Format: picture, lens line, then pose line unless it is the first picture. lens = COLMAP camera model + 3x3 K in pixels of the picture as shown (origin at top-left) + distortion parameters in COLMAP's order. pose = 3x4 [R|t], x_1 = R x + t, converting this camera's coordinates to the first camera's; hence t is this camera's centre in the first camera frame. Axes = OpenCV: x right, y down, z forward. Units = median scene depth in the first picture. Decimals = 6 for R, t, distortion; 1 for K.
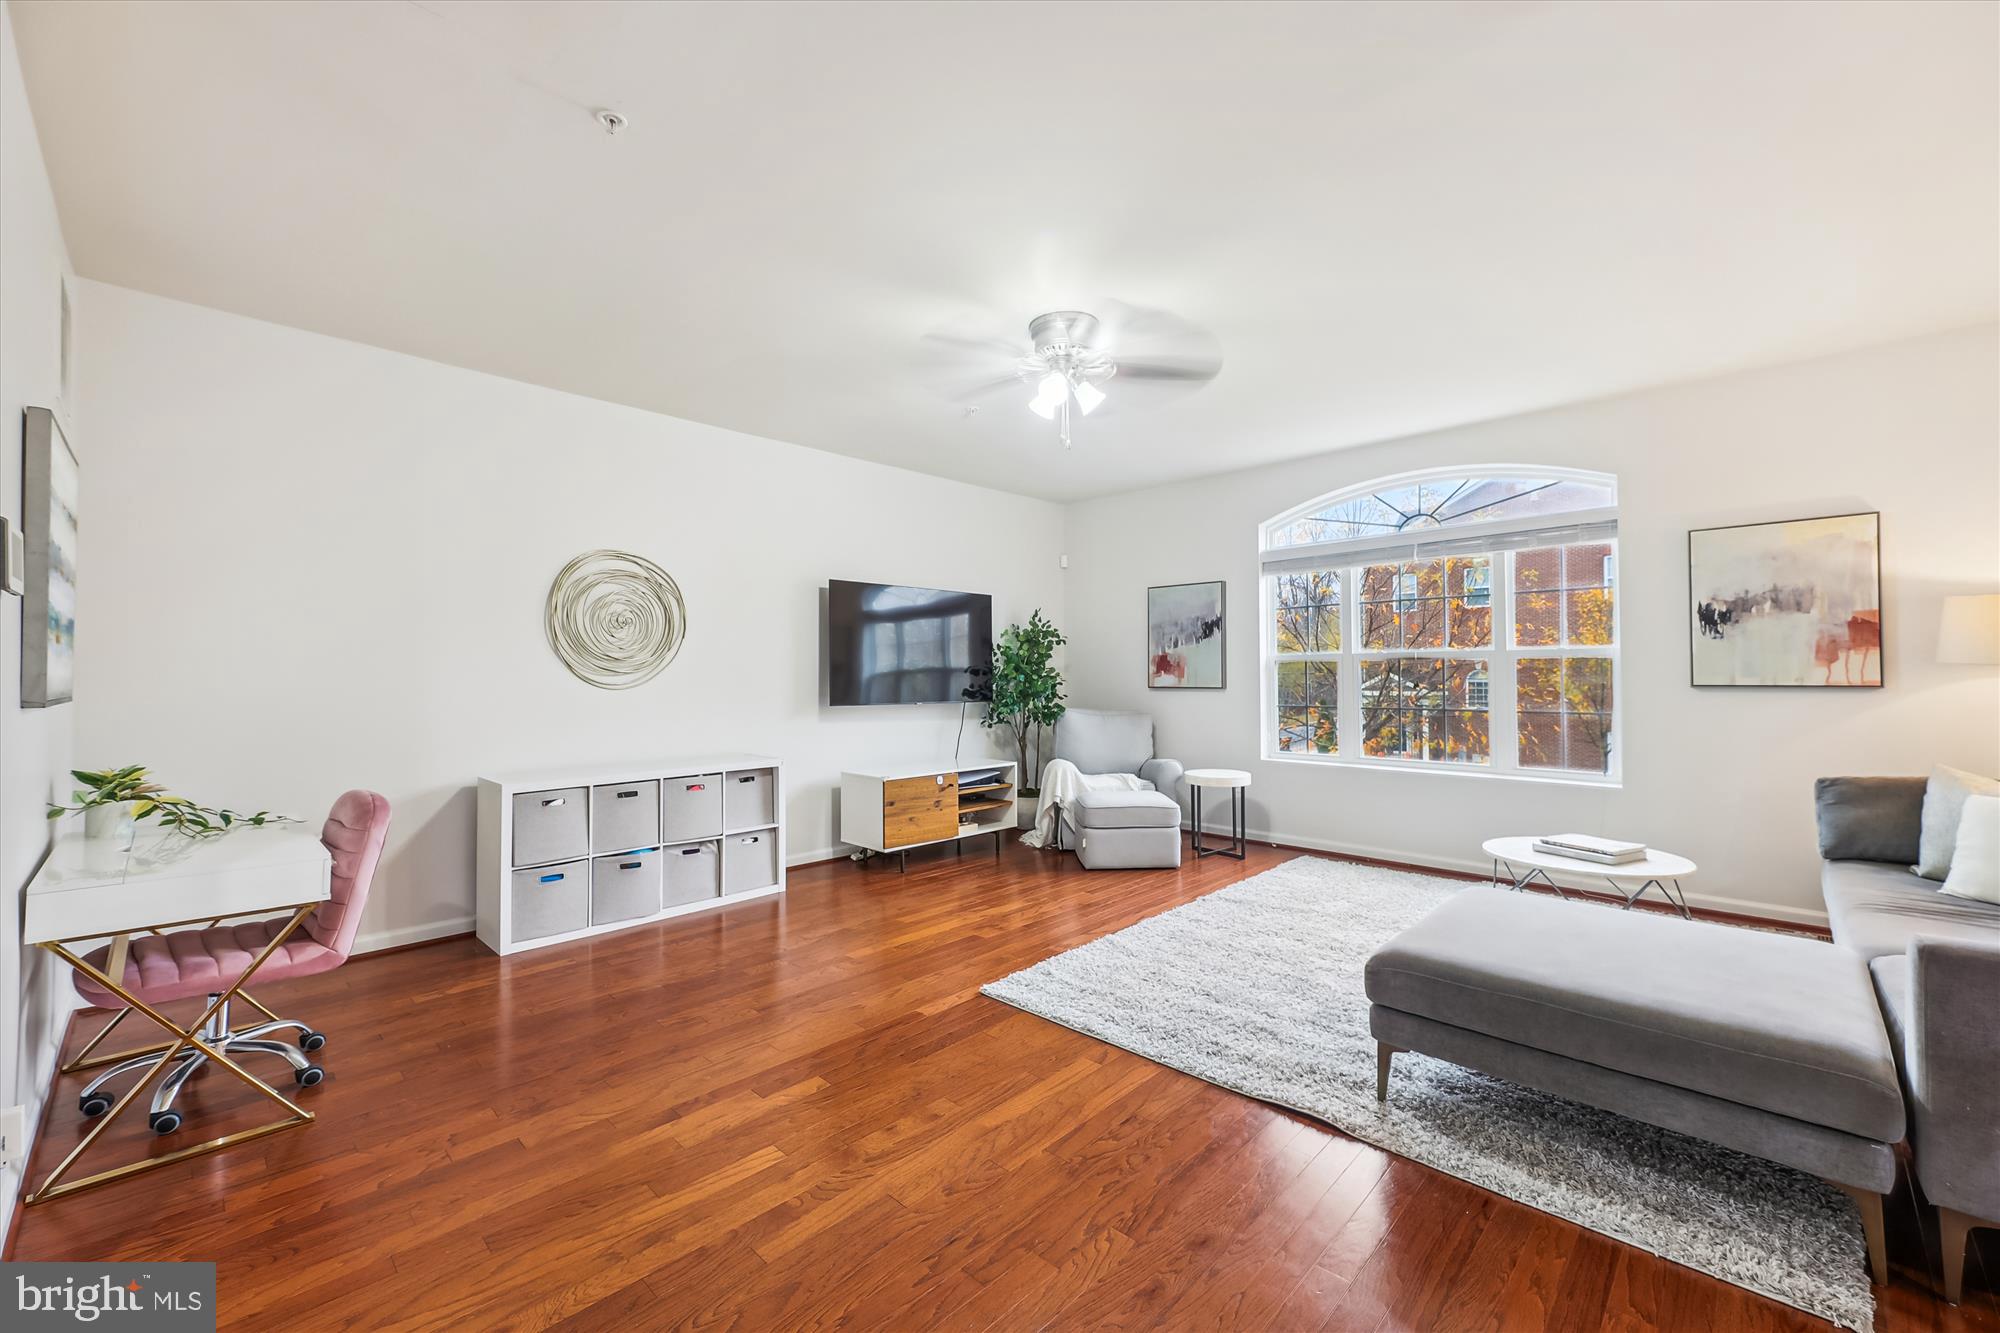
lens RADIAL K [[811.3, 0, 1001.4], [0, 811.3, 666.2], [0, 0, 1]] dist [0.002198, 0.001153]
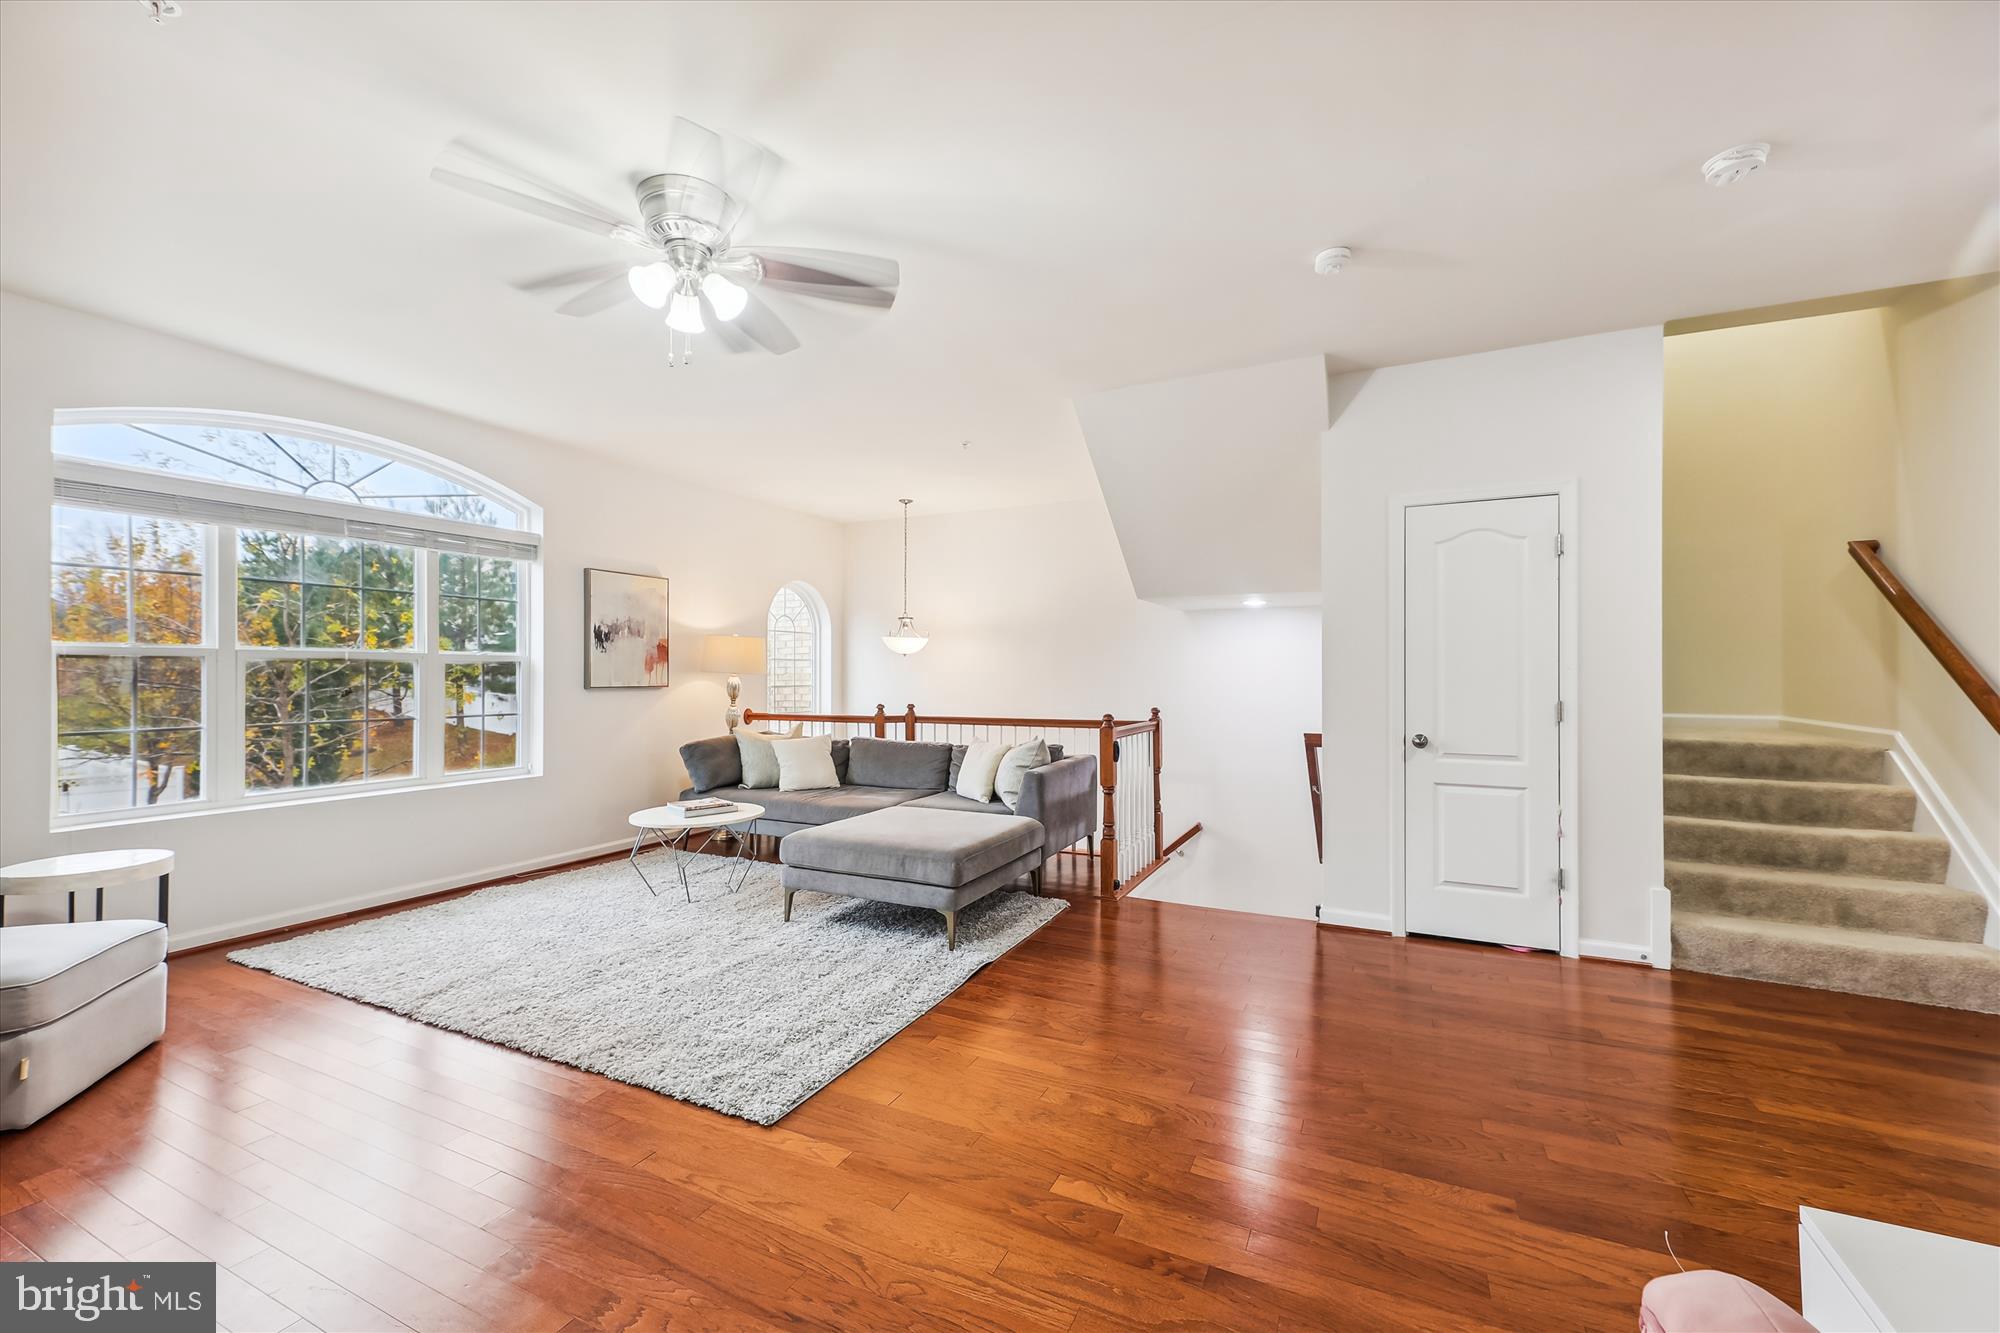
lens RADIAL K [[811.3, 0, 992.9], [0, 811.3, 672.6], [0, 0, 1]] dist [0.002198, 0.001153]
pose [[-0.312975, 0.010115, 0.949708, -0.619325], [-0.004953, 0.999912, -0.012282, 0.013014], [-0.949749, -0.008547, -0.312897, 0.845423]]
